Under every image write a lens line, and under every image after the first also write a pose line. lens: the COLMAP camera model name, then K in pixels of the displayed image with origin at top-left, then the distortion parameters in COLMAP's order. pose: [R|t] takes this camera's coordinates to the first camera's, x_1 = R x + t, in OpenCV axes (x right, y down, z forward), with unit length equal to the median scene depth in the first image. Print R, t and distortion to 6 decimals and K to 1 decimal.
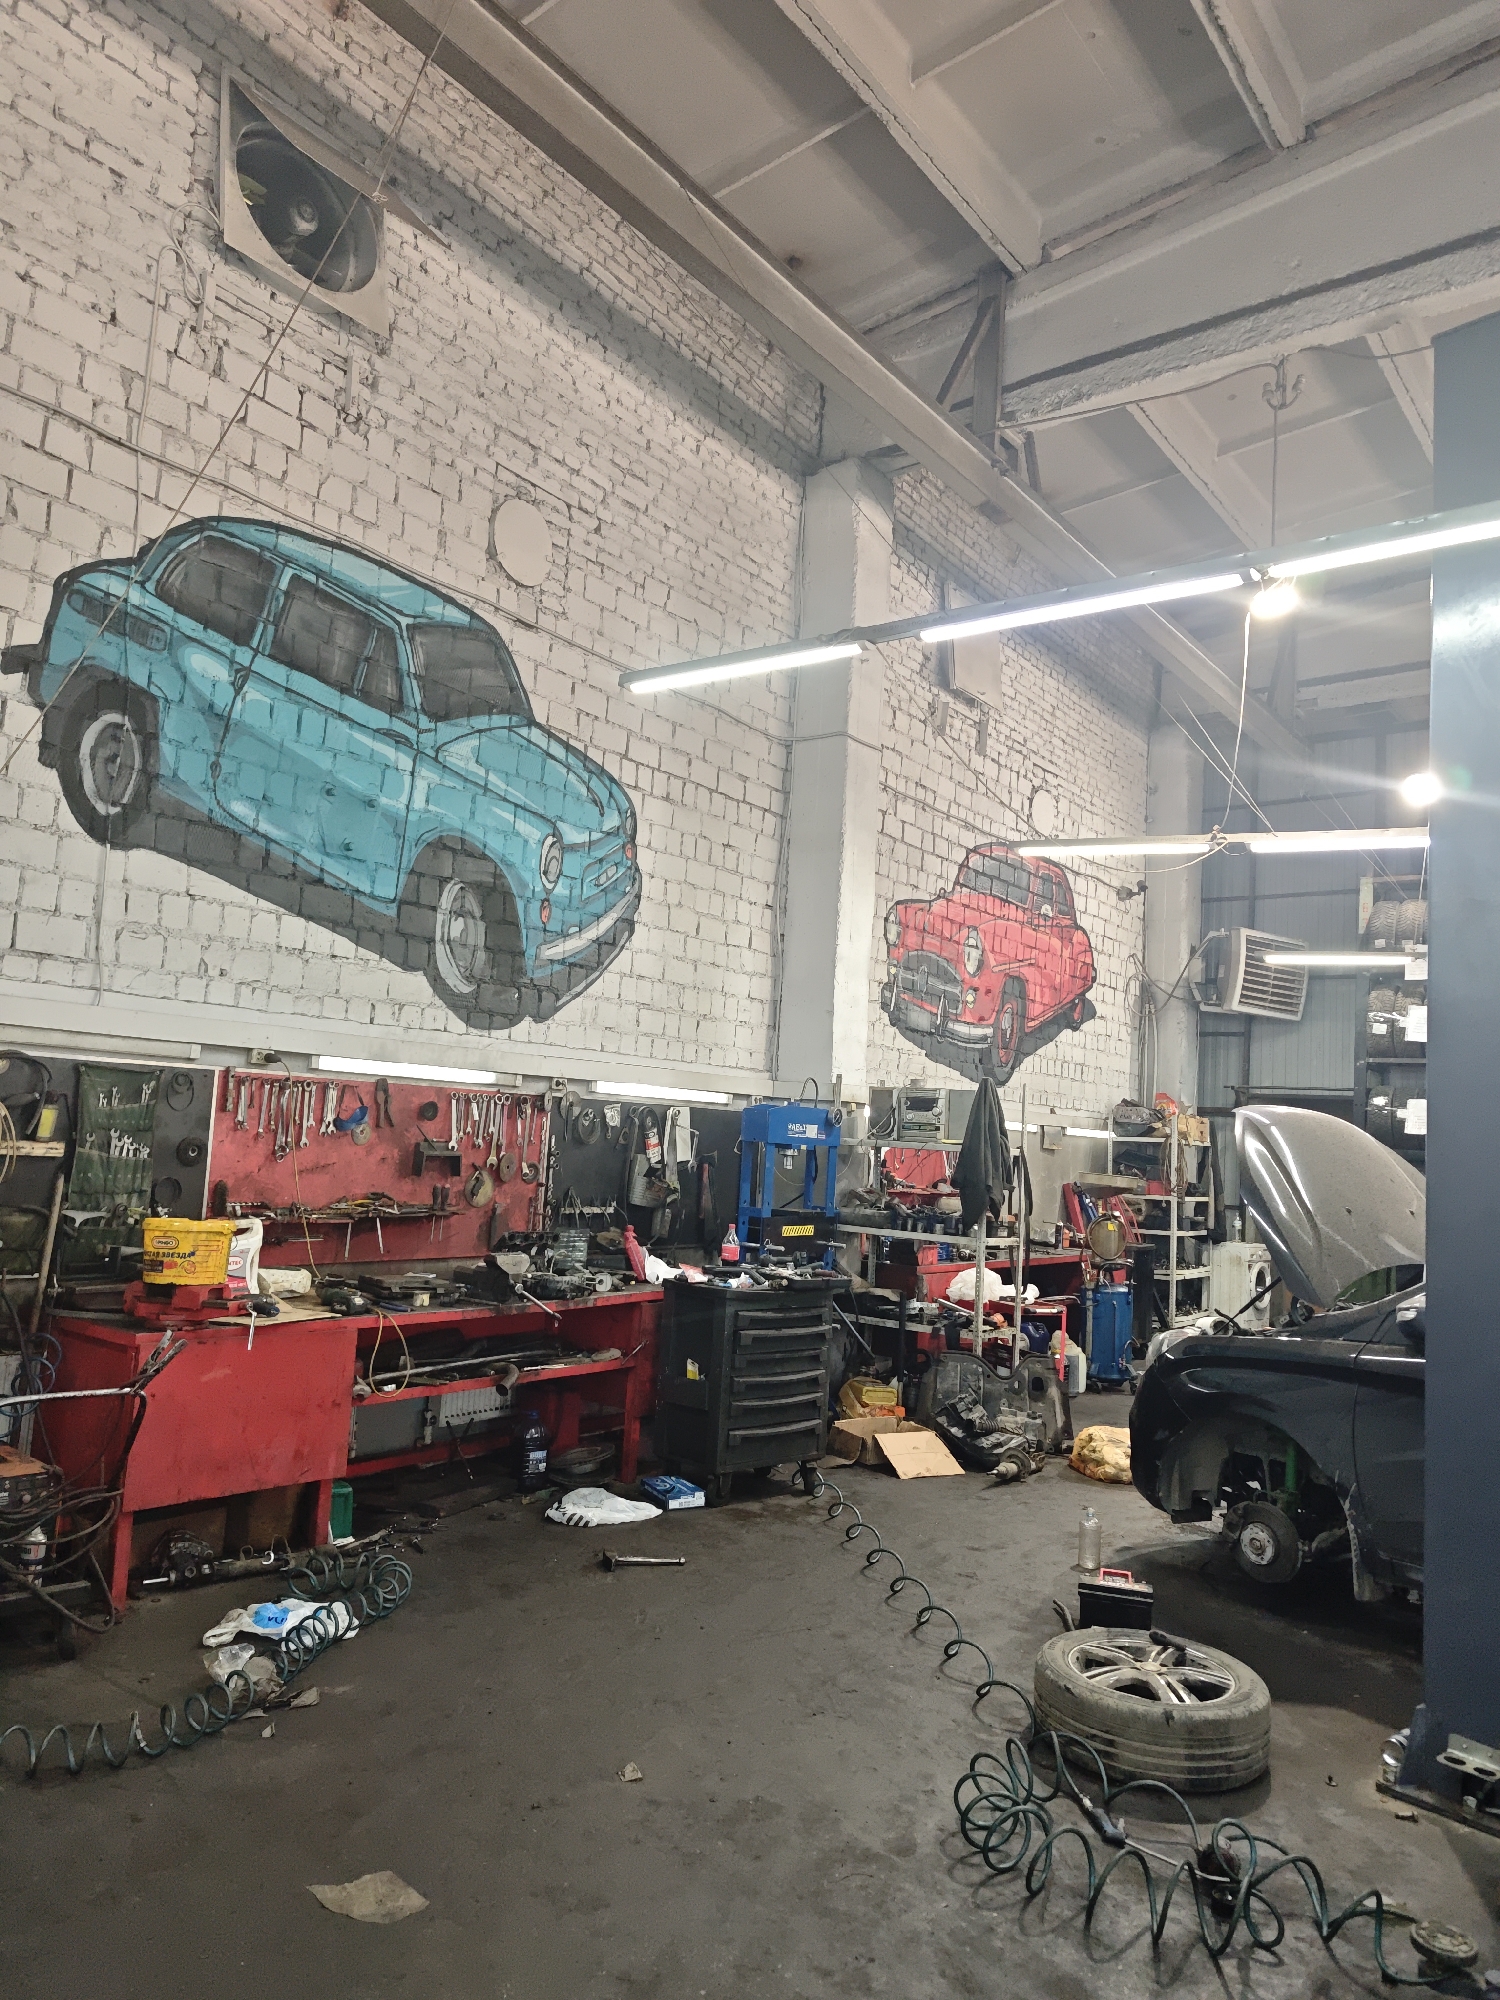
lens RADIAL K [[1345.7, 0, 753.9], [0, 1345.7, 1007.1], [0, 0, 1]] dist [0.023836, -0.013893]
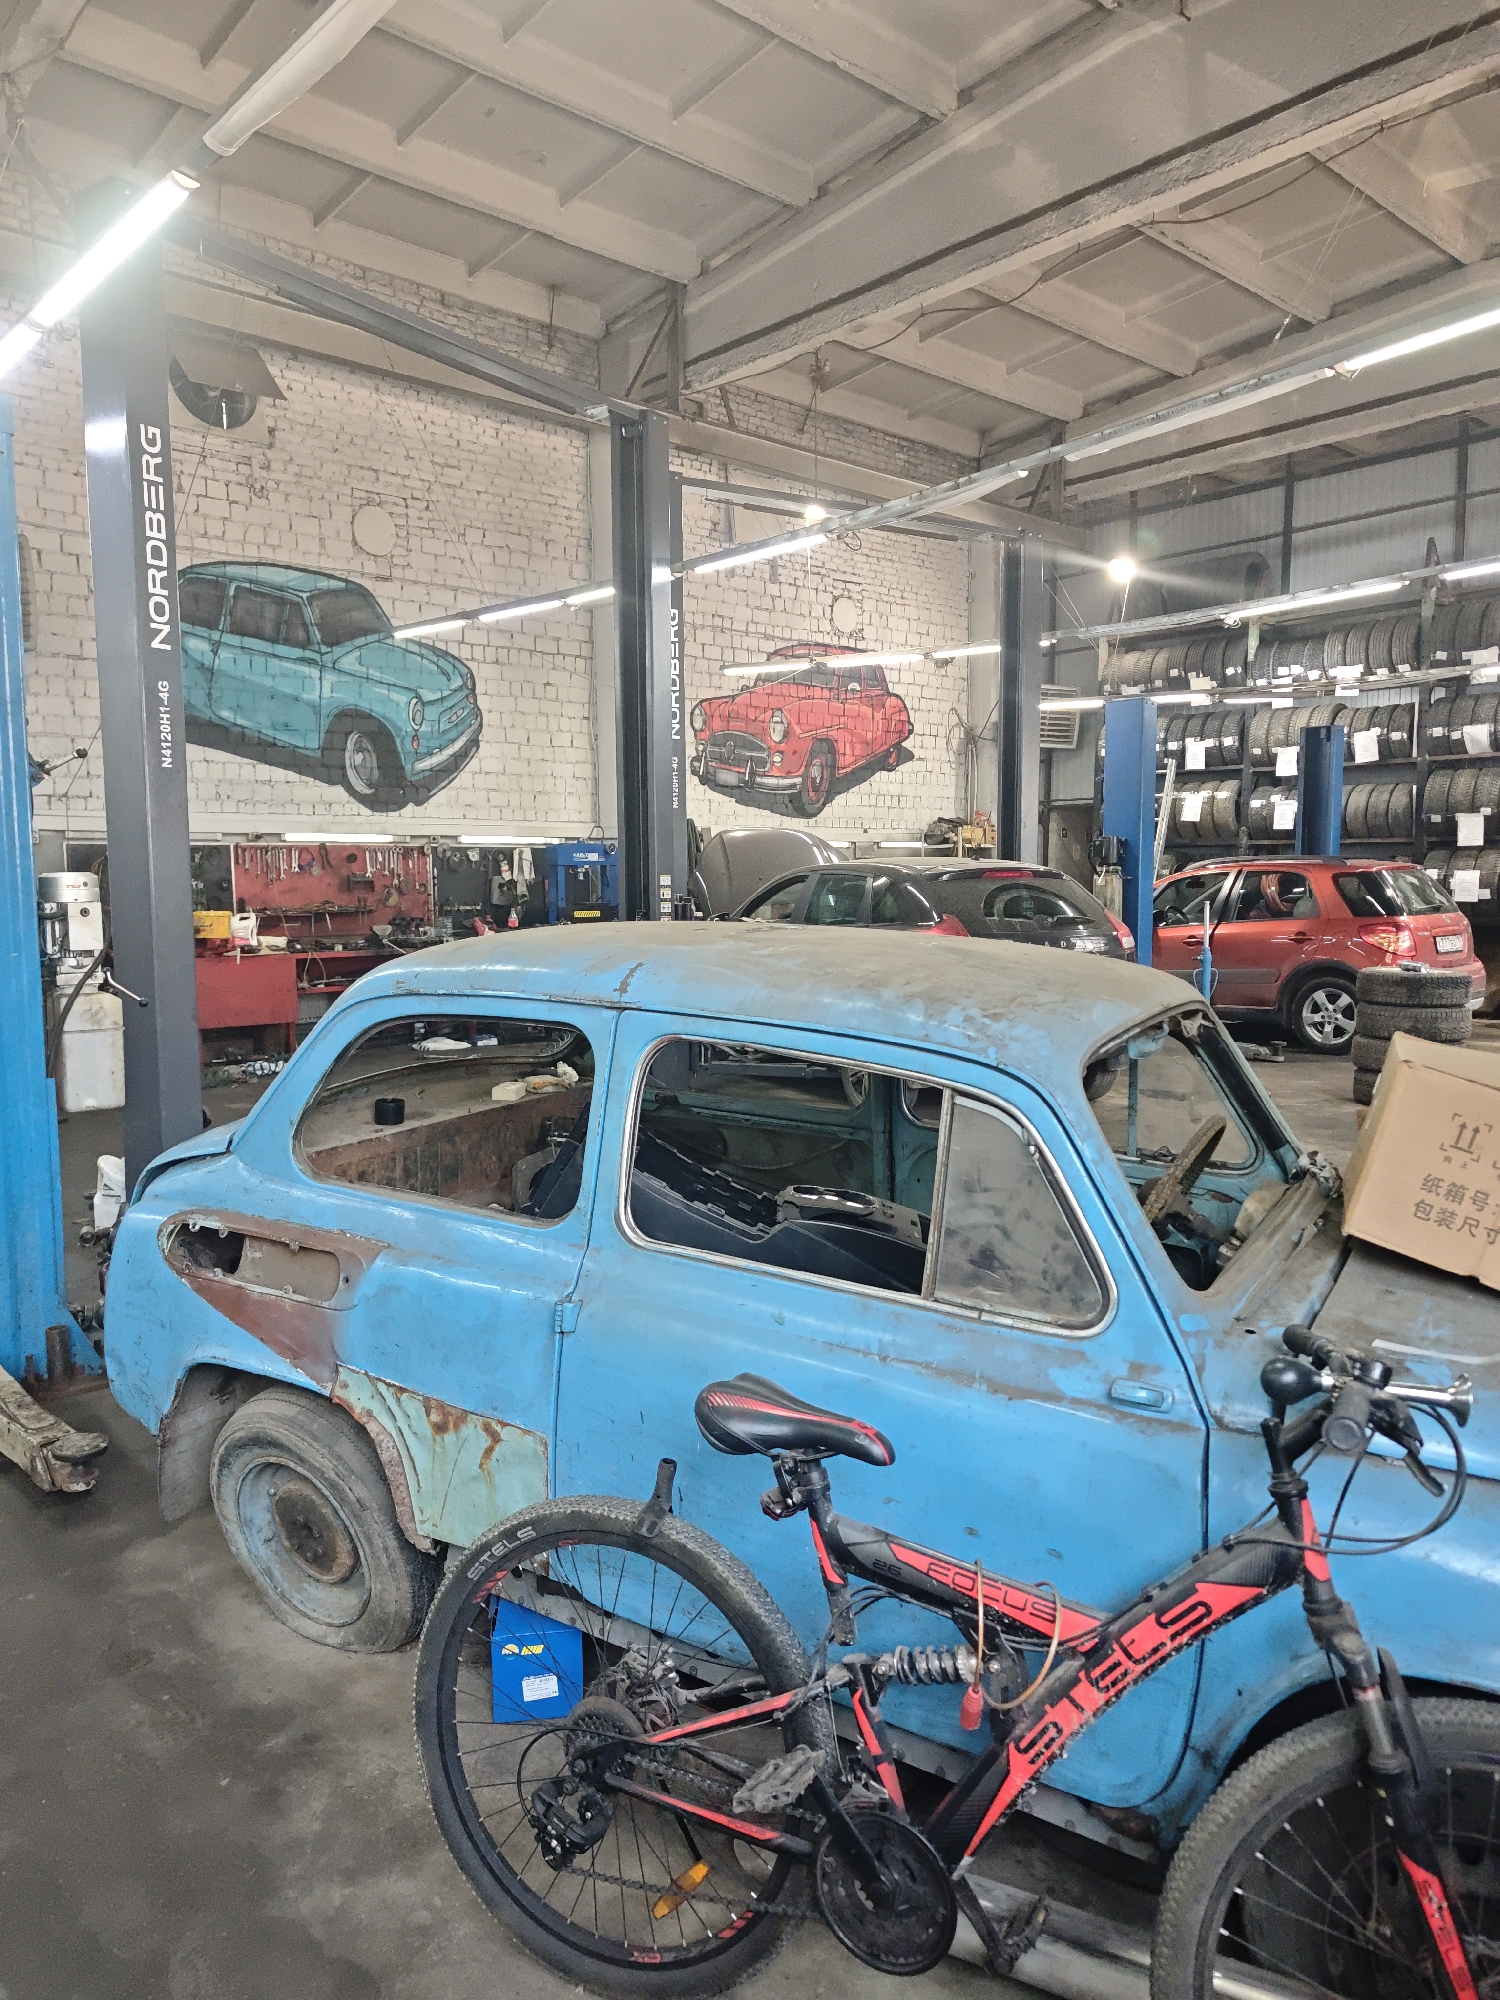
lens RADIAL K [[1345.7, 0, 745.3], [0, 1345.7, 999.7], [0, 0, 1]] dist [0.023836, -0.013893]
pose [[0.982534, -0.048693, -0.179598, 0.585484], [0.081049, 0.980780, 0.177487, -0.018943], [0.167504, -0.188943, 0.967597, -0.729836]]
